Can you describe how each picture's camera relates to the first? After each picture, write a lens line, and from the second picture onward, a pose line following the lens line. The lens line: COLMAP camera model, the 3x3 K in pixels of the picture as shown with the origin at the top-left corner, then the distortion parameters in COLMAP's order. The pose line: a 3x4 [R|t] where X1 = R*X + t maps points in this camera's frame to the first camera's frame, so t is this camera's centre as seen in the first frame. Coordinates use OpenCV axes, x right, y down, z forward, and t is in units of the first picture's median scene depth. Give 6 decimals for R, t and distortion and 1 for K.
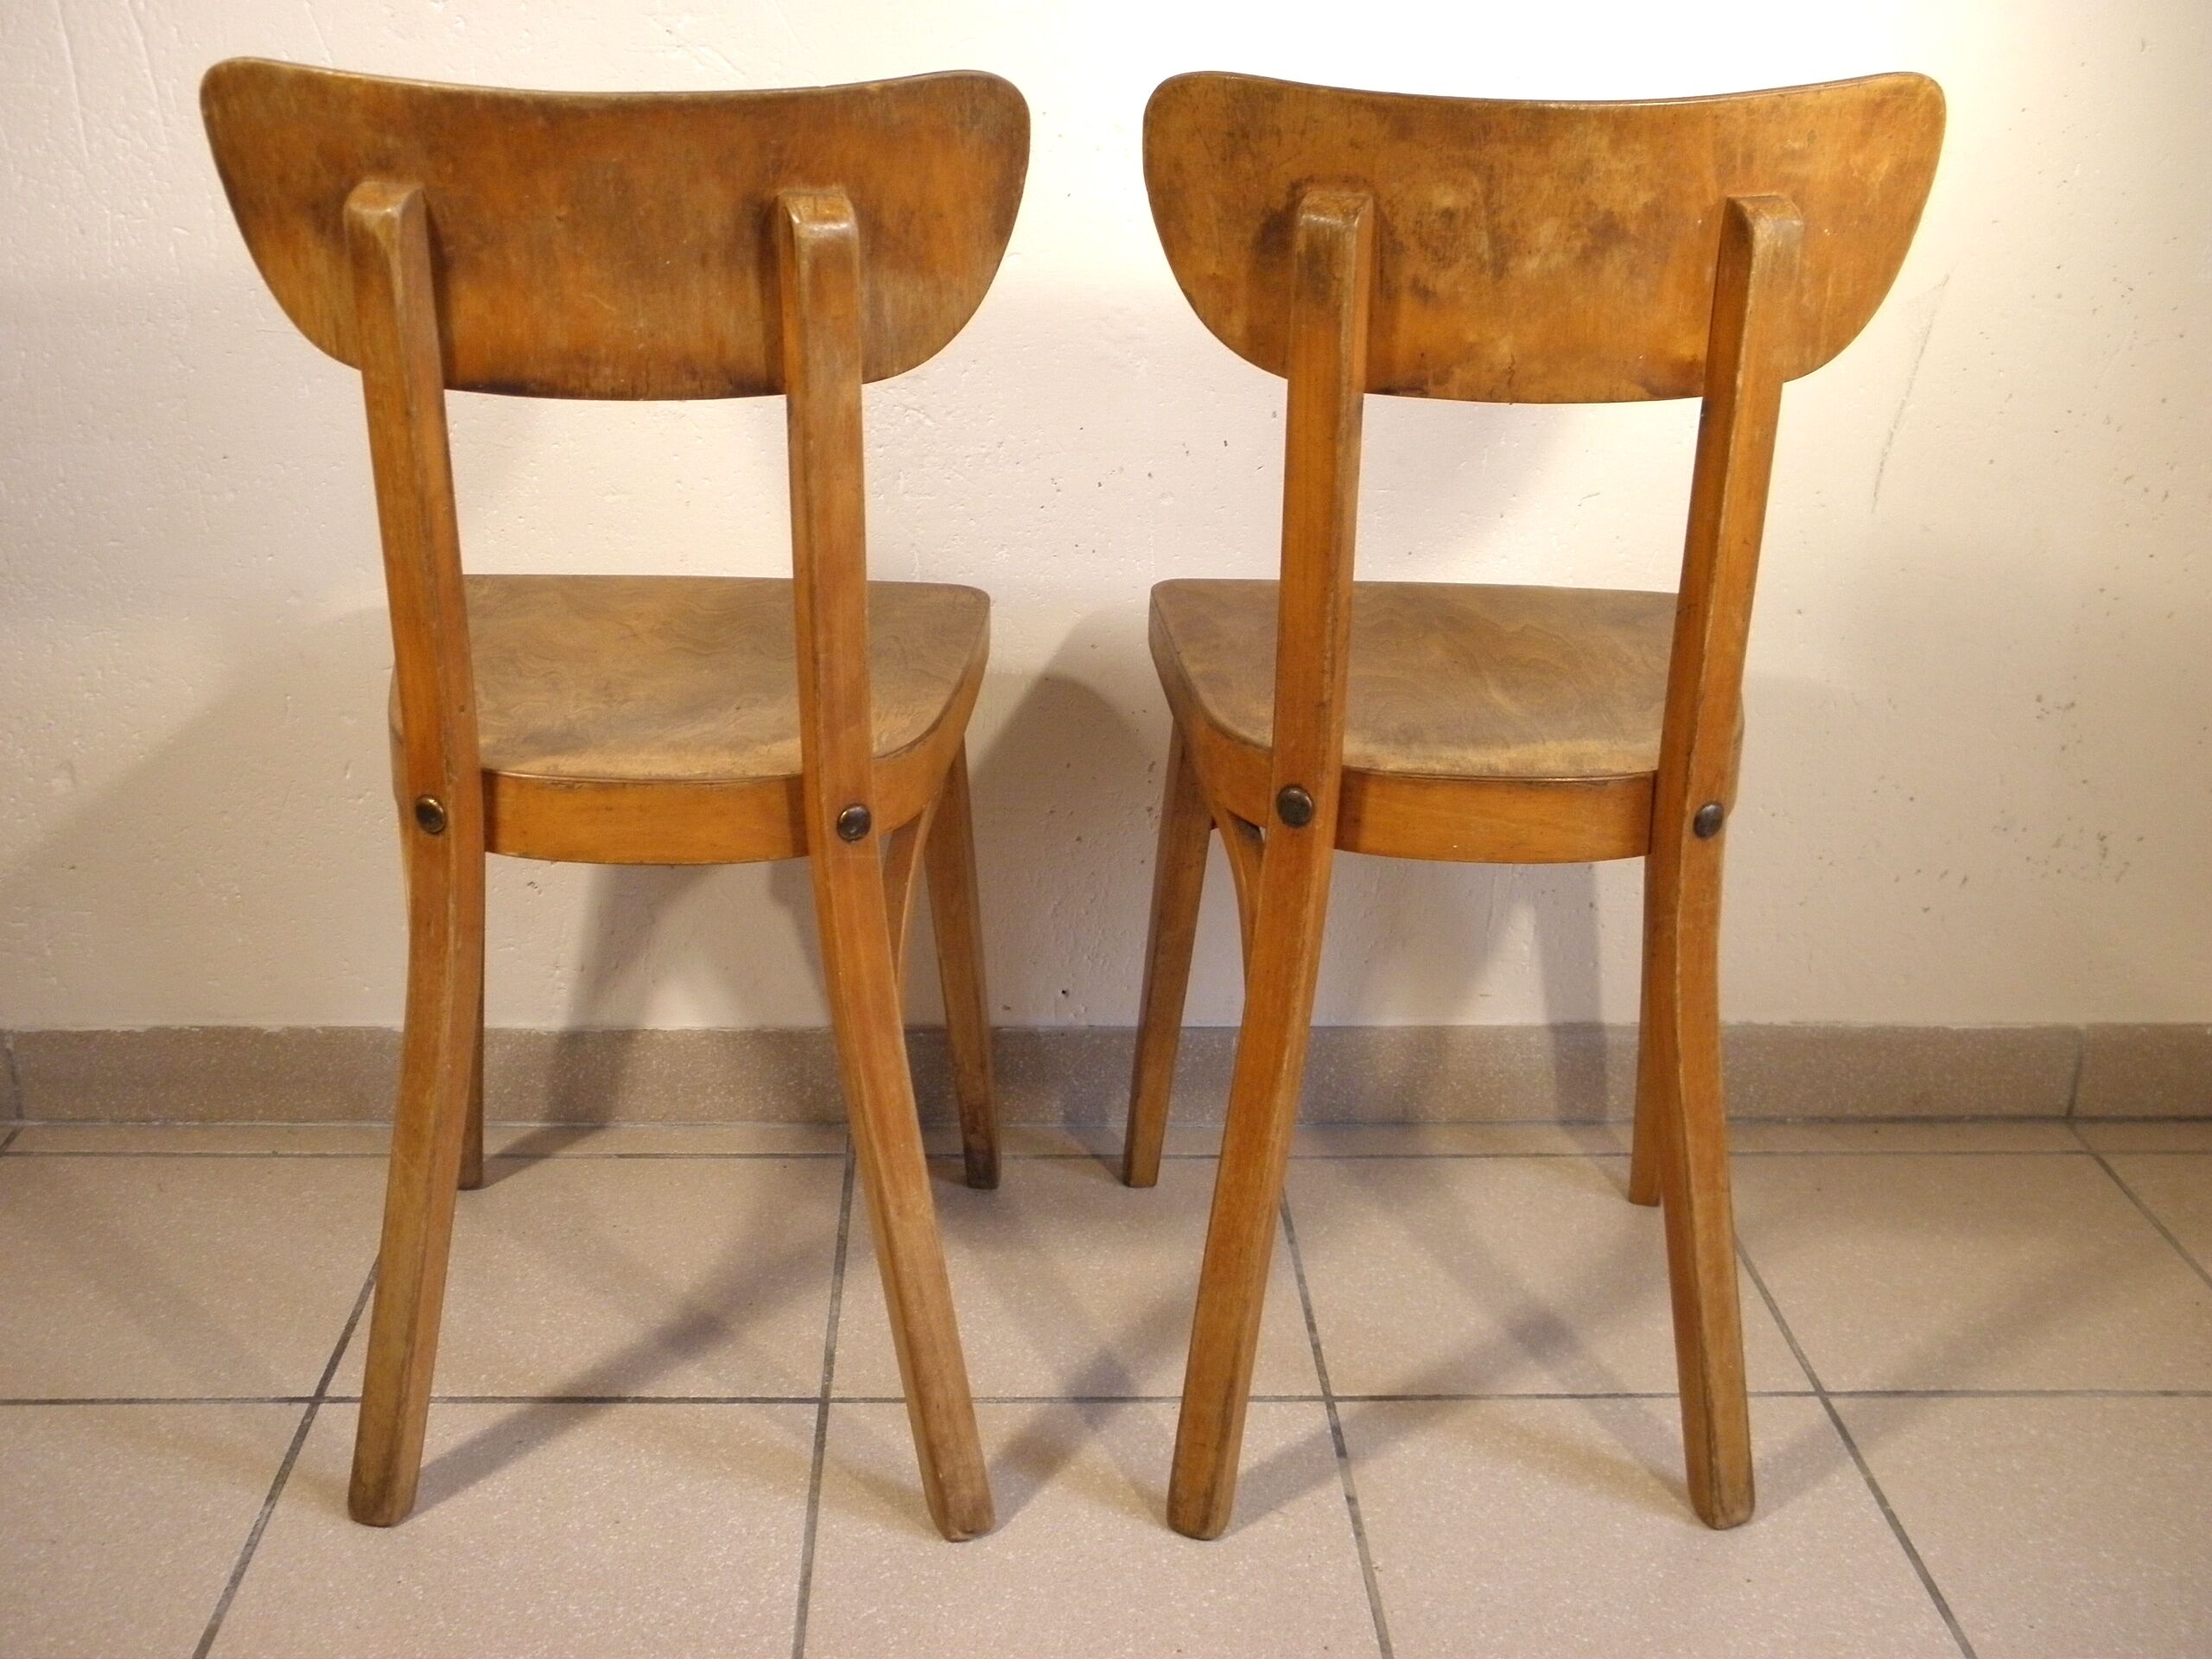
lens RADIAL K [[2378.6, 0, 1079.6], [0, 2378.6, 825.7], [0, 0, 1]] dist [-0.085949, 0.177979]
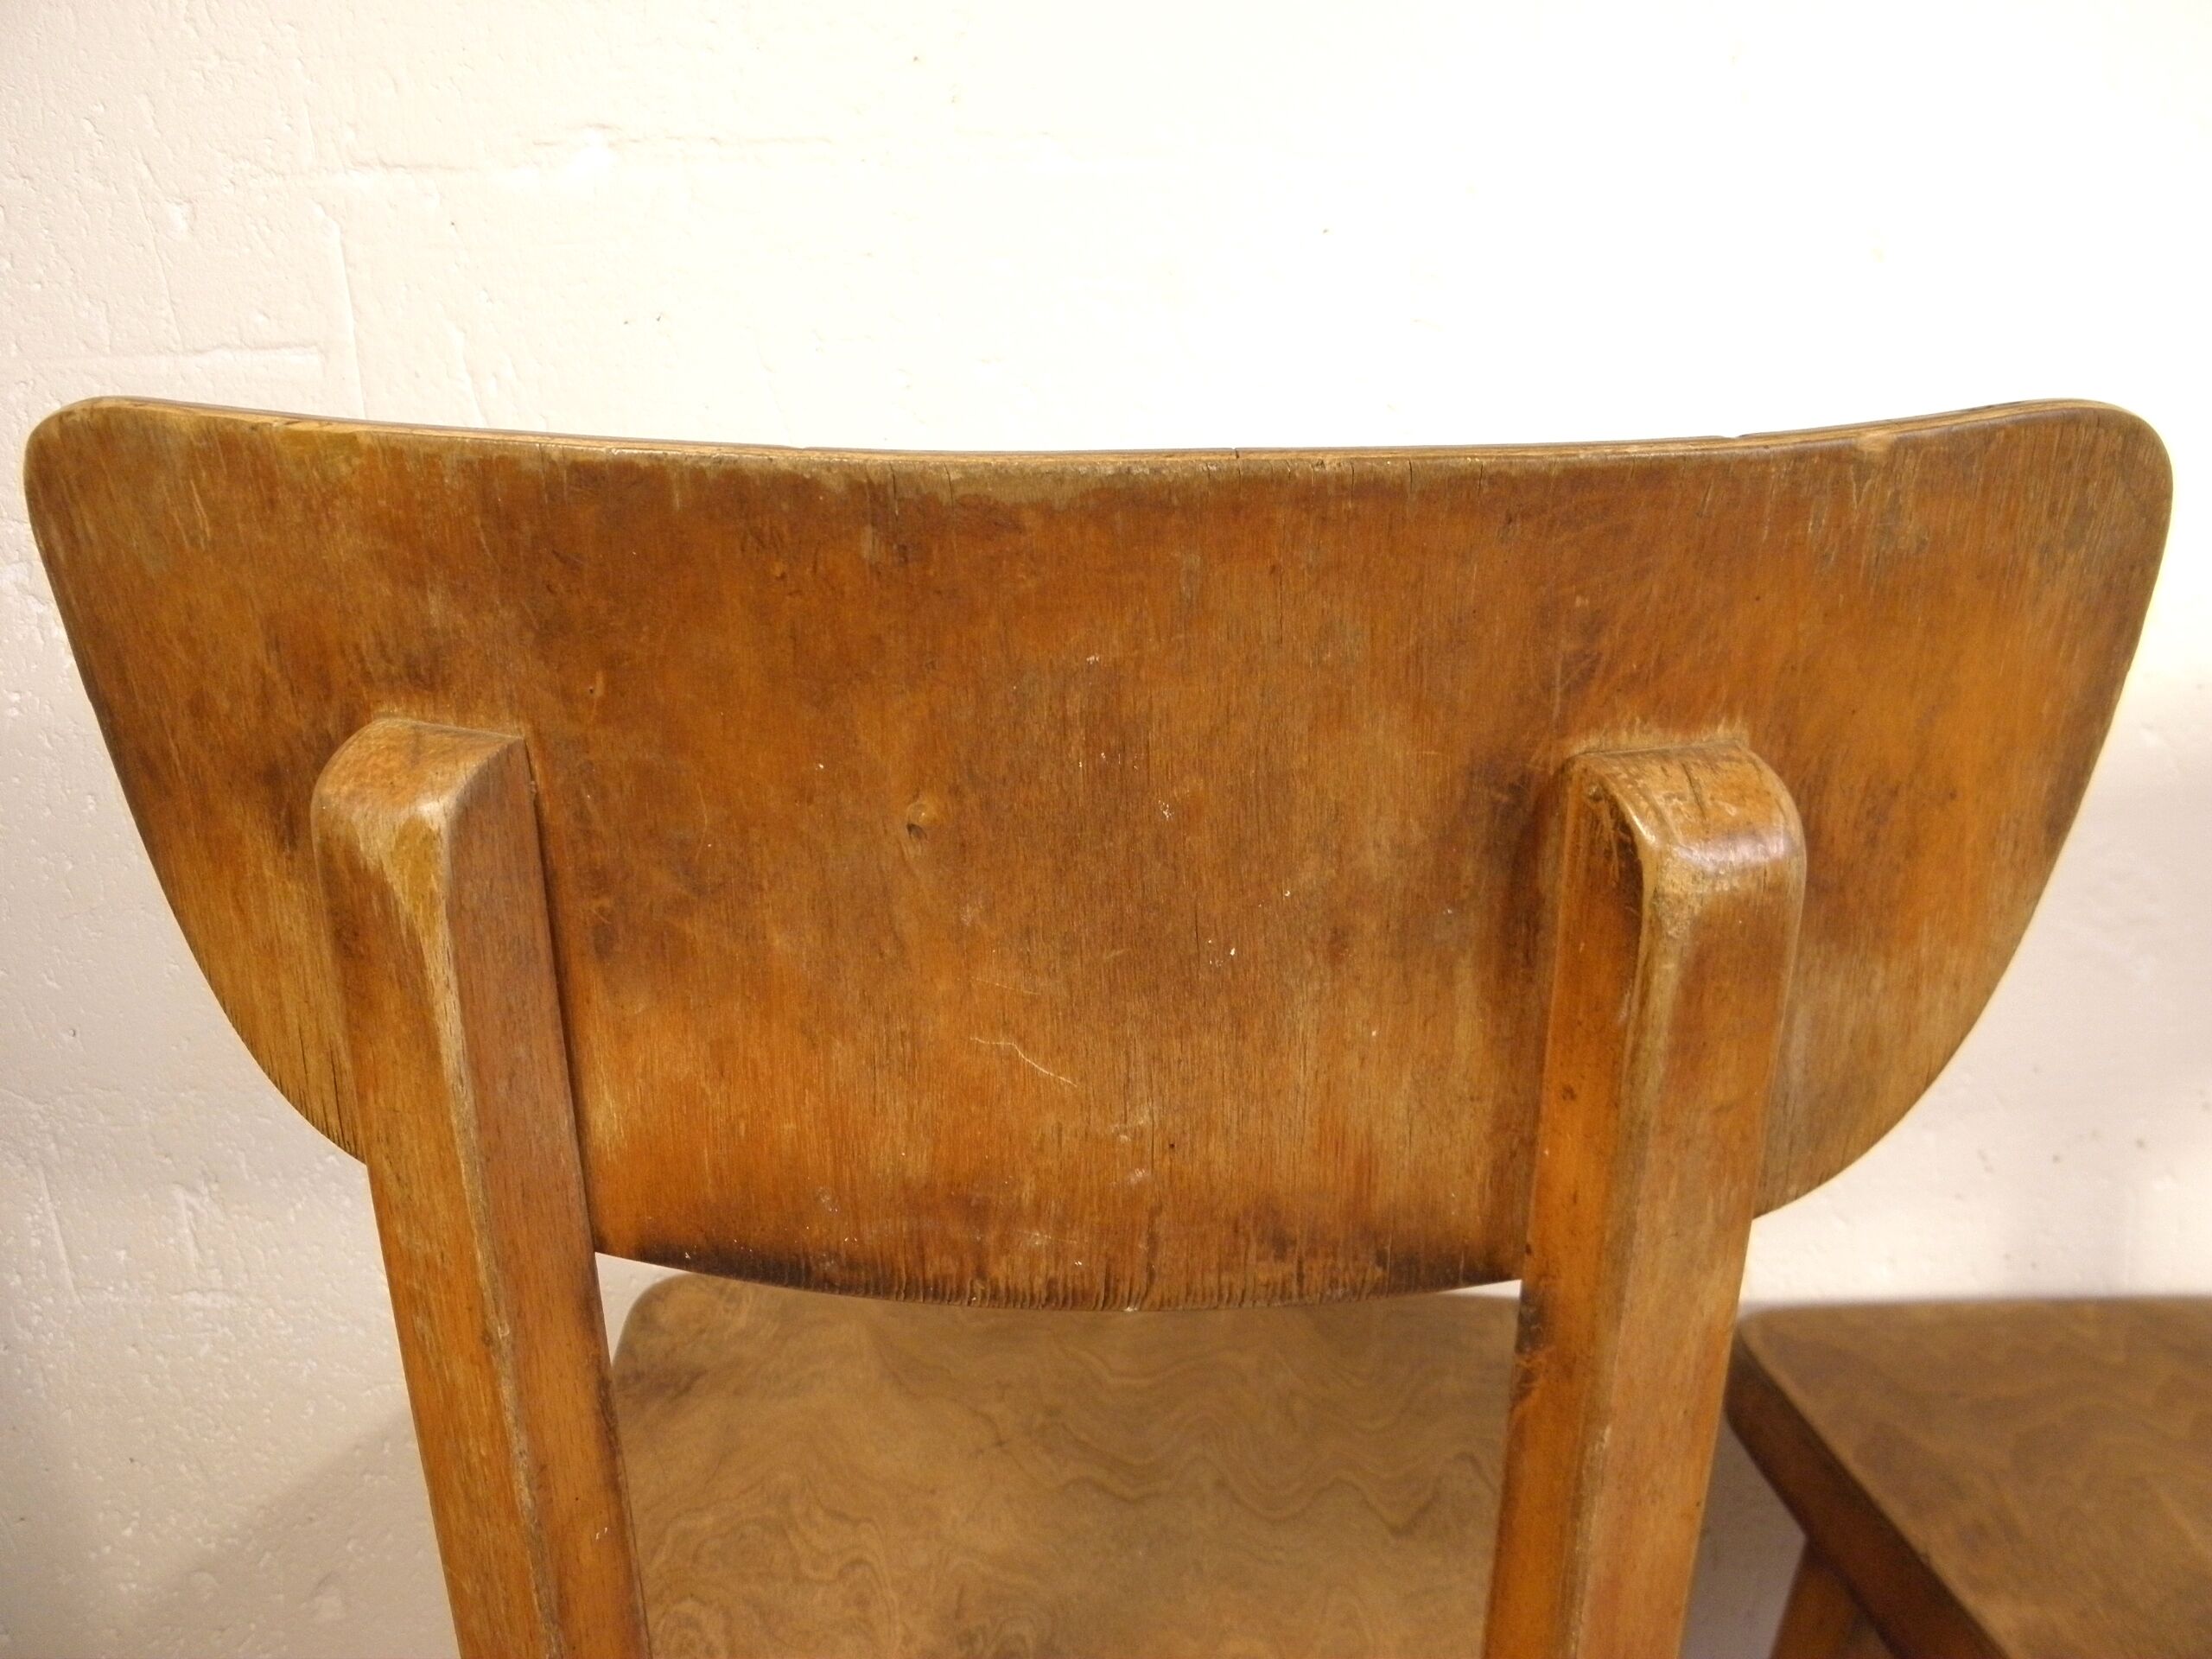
lens RADIAL K [[1815.4, 0, 1106.0], [0, 1815.4, 829.5], [0, 0, 1]] dist [-0.179440, 0.151768]
pose [[0.997500, -0.002433, -0.070631, -0.183084], [-0.006873, 0.991330, -0.131218, -0.233390], [0.070338, 0.131376, 0.988834, 0.782055]]
